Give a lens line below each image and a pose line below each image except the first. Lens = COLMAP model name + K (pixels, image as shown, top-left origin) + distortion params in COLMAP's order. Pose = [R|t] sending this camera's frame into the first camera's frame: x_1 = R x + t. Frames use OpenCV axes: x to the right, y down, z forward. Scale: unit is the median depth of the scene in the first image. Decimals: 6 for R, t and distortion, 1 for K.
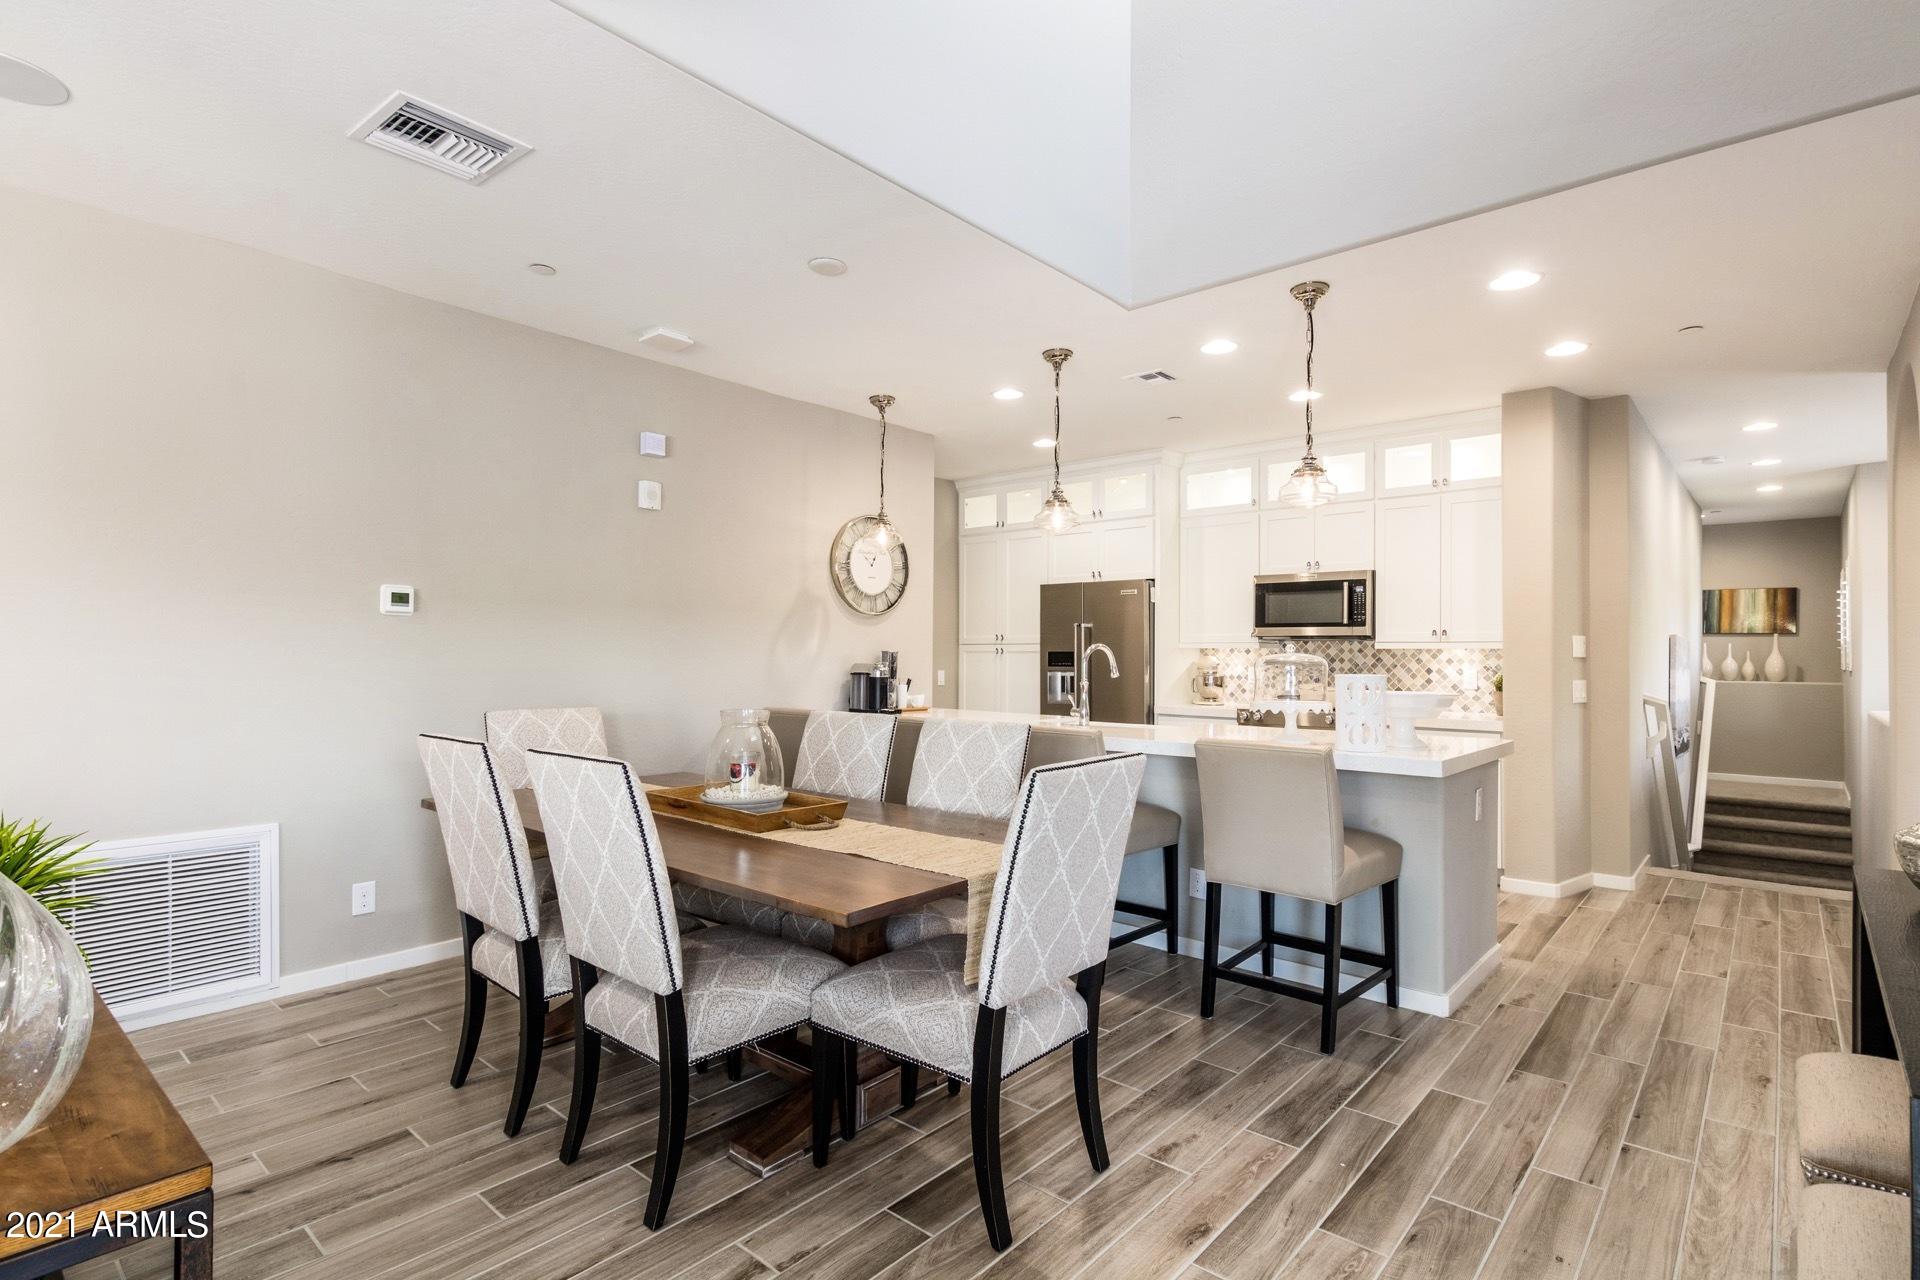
lens RADIAL K [[925.5, 0, 960.0], [0, 925.5, 640.0], [0, 0, 1]] dist [0.002448, 0.000025]
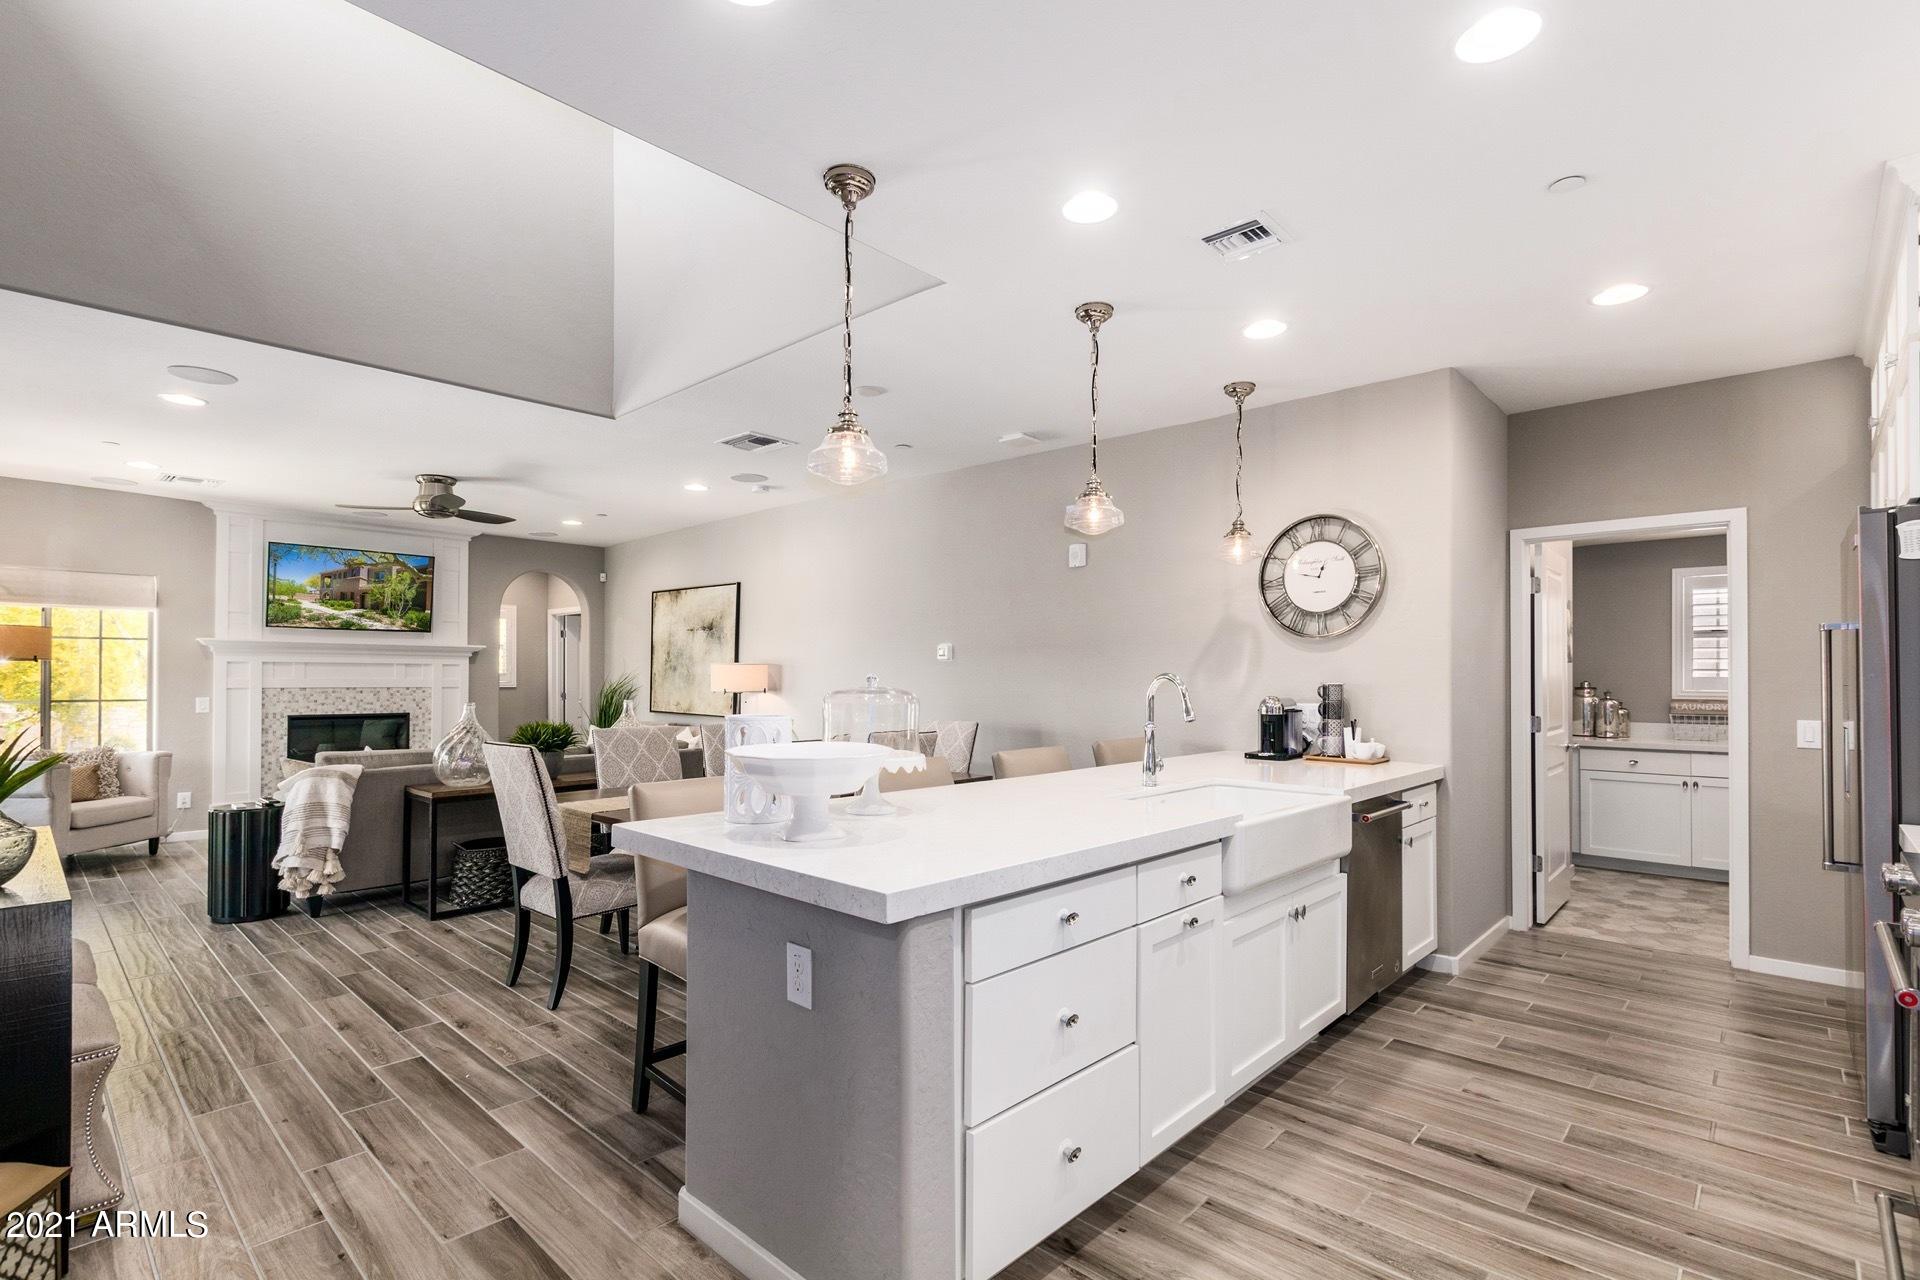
lens RADIAL K [[895.1, 0, 969.7], [0, 895.1, 671.6], [0, 0, 1]] dist [0.001818, 0.000269]
pose [[-0.014035, -0.011931, -0.999830, 0.664177], [0.011926, 0.999856, -0.012099, 0.007323], [0.999830, -0.012094, -0.013890, 0.687057]]
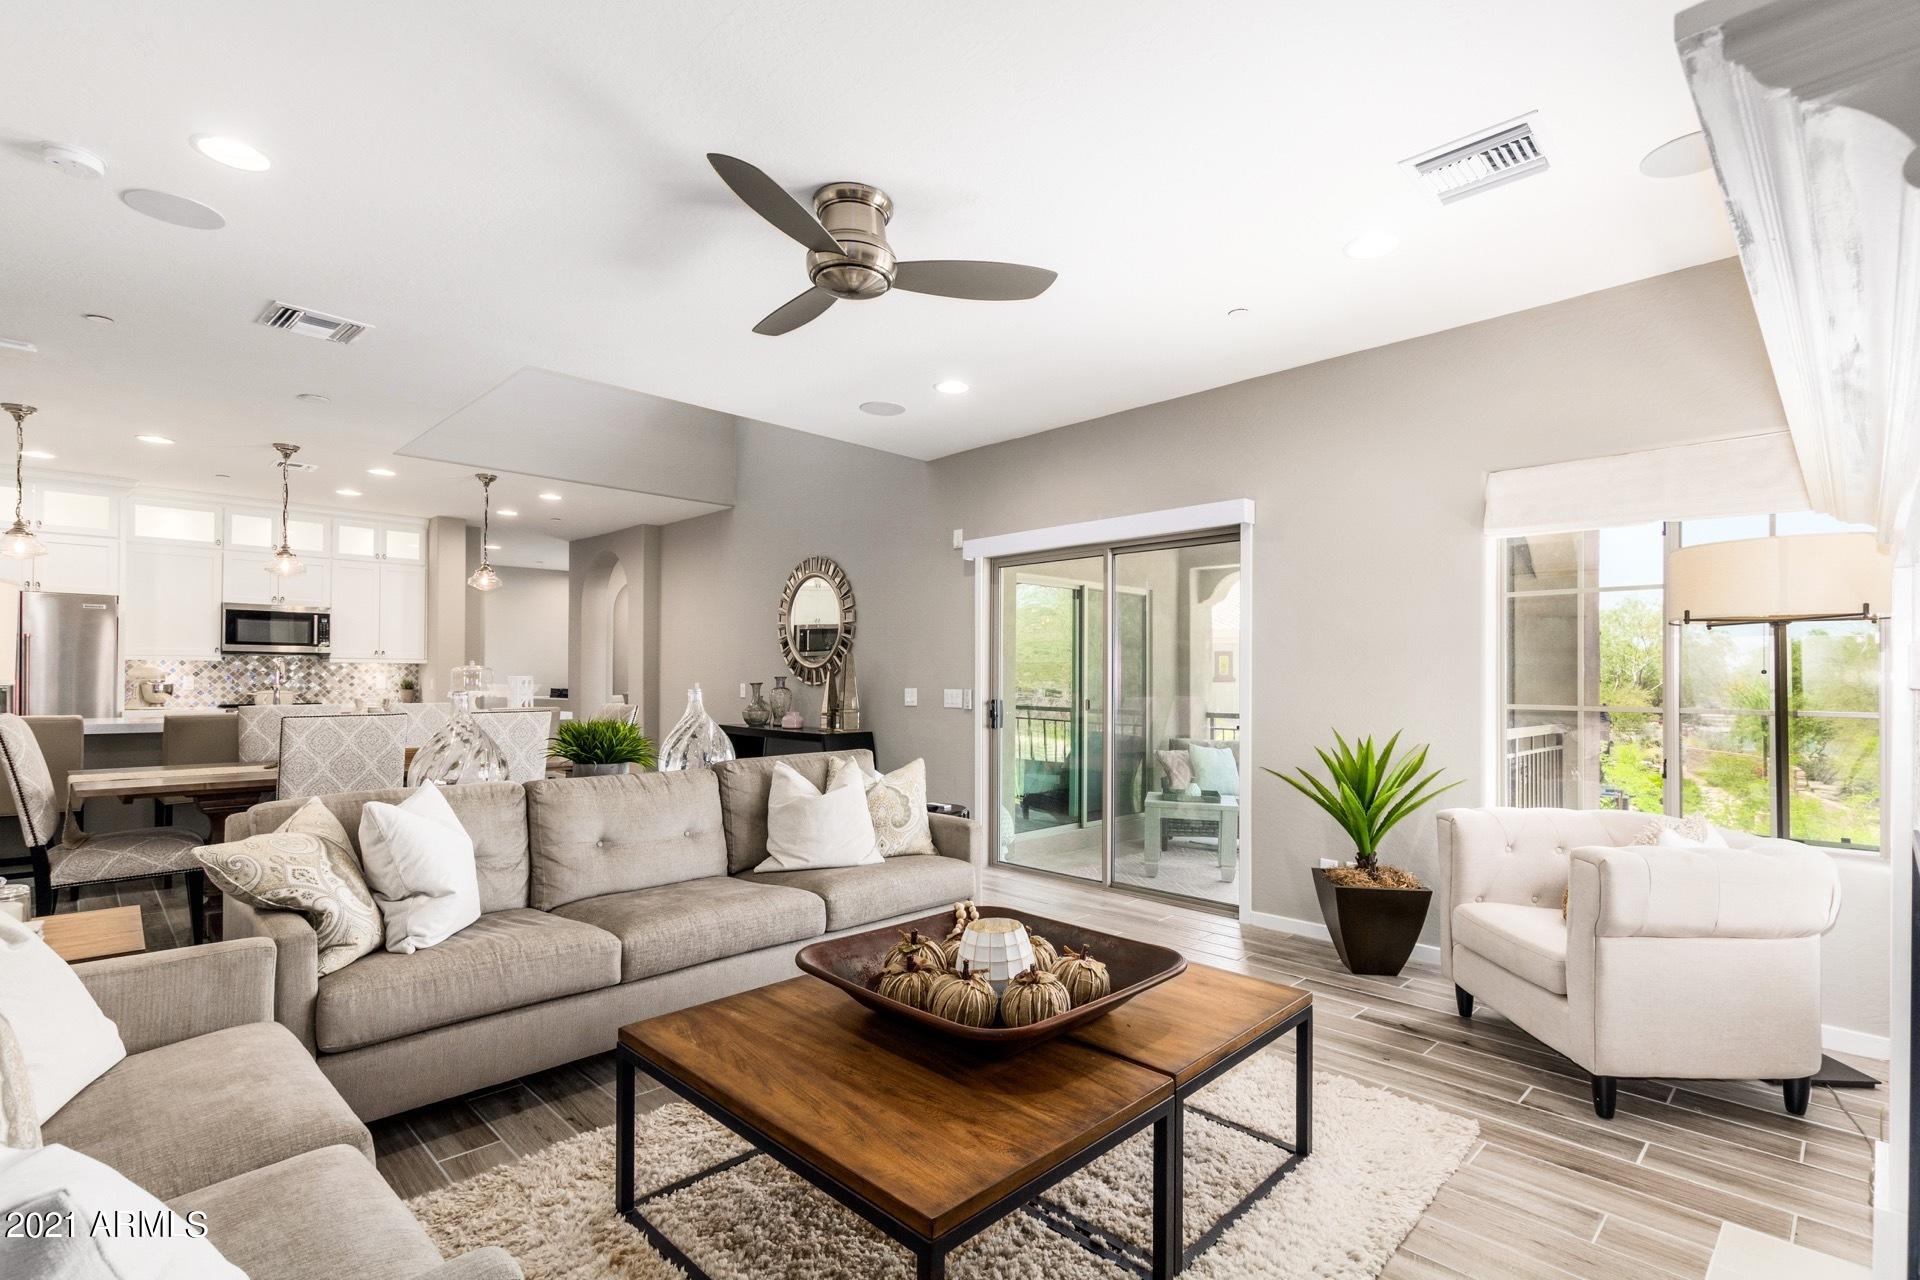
lens RADIAL K [[895.1, 0, 969.7], [0, 895.1, 671.6], [0, 0, 1]] dist [0.001818, 0.000269]
pose [[0.045350, -0.000370, 0.998971, -0.904979], [-0.019562, 0.999808, 0.001258, 0.002465], [-0.998780, -0.019599, 0.045334, -0.059752]]
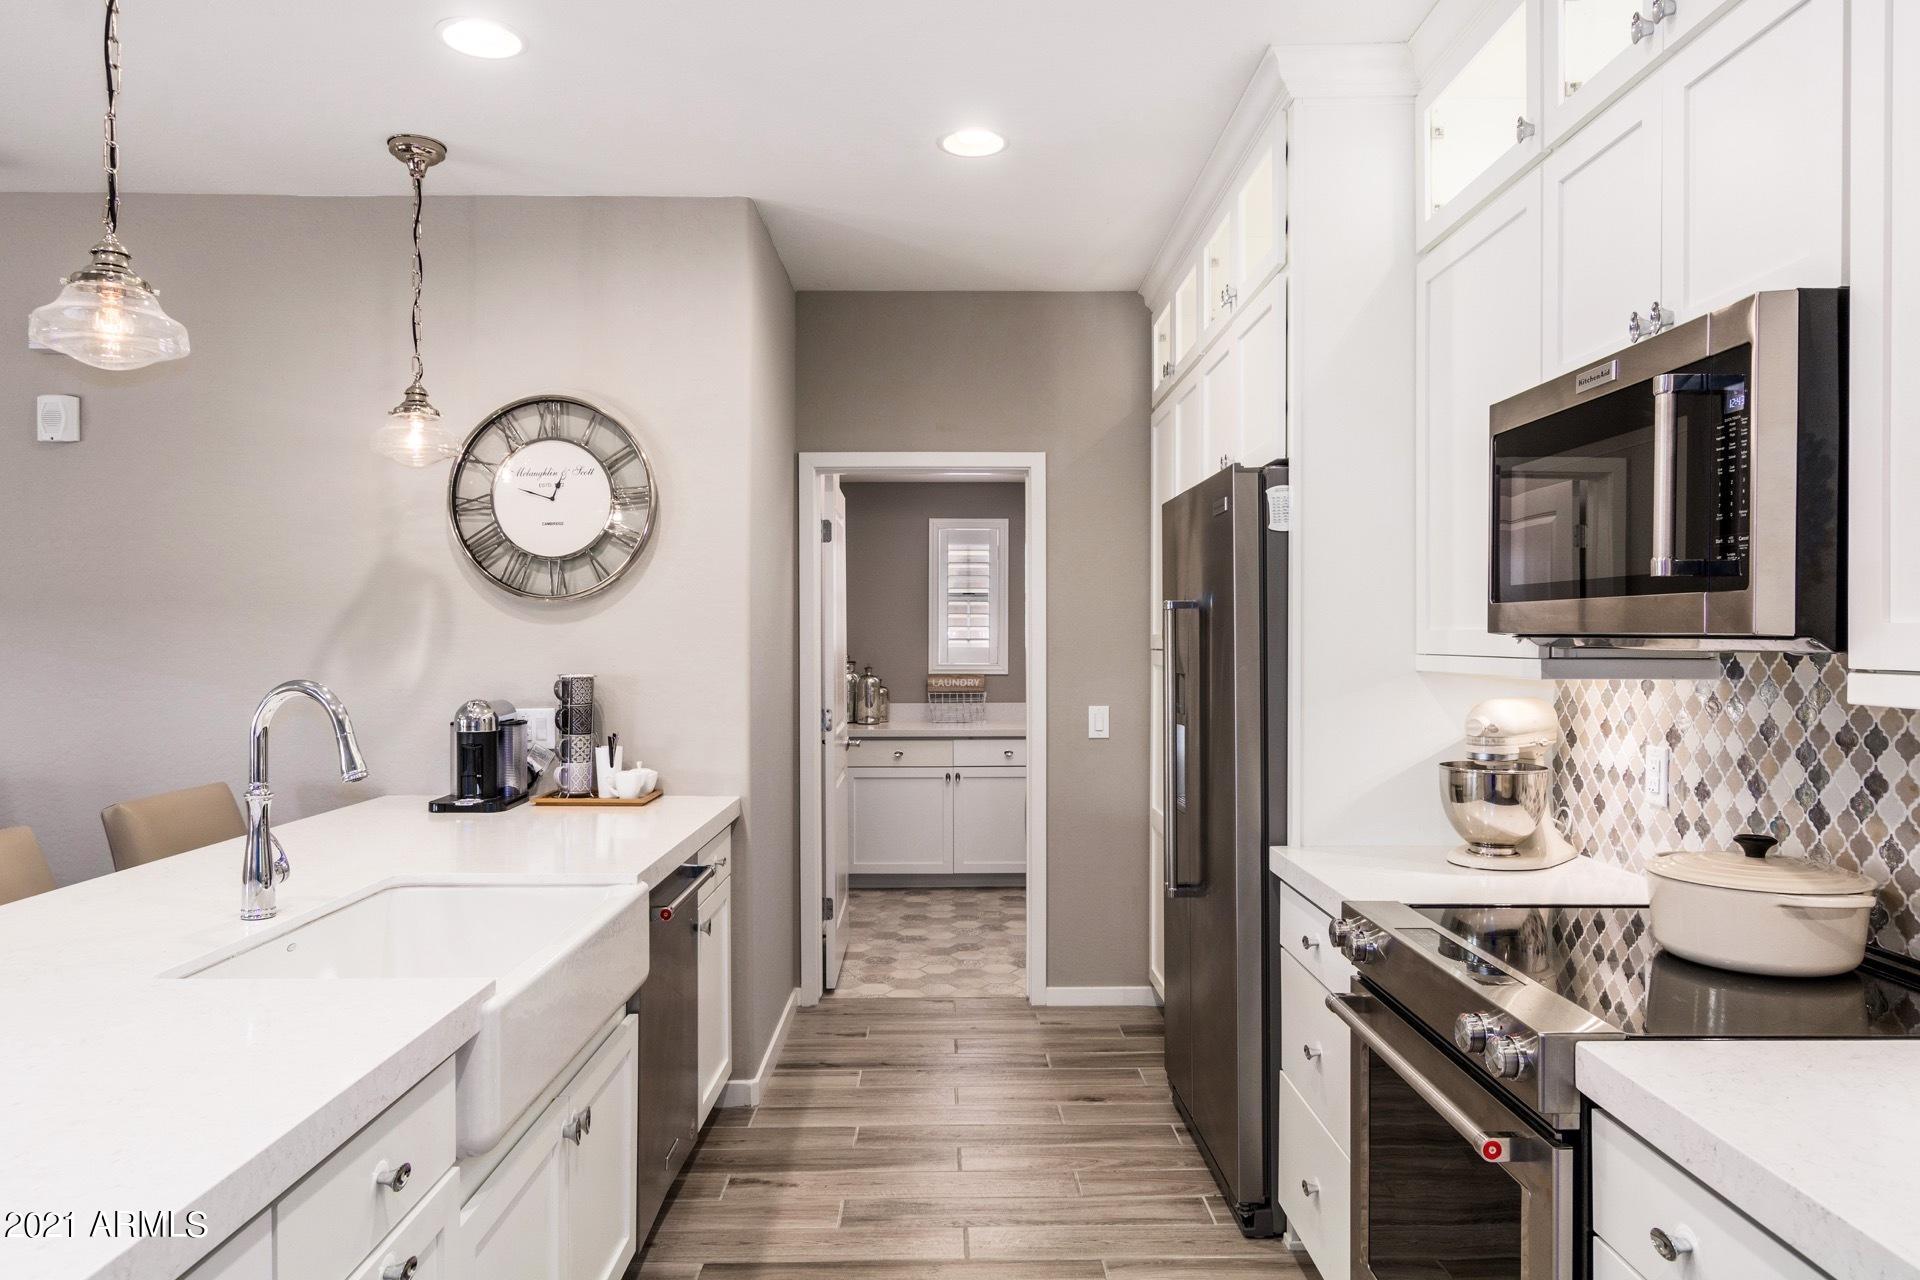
lens RADIAL K [[1239.2, 0, 957.8], [0, 1239.2, 644.4], [0, 0, 1]] dist [0.003348, -0.000898]
pose [[0.672539, -0.000510, -0.740061, 0.514555], [0.015090, 0.999801, 0.013023, -0.008928], [0.739908, -0.019926, 0.672413, 0.698616]]
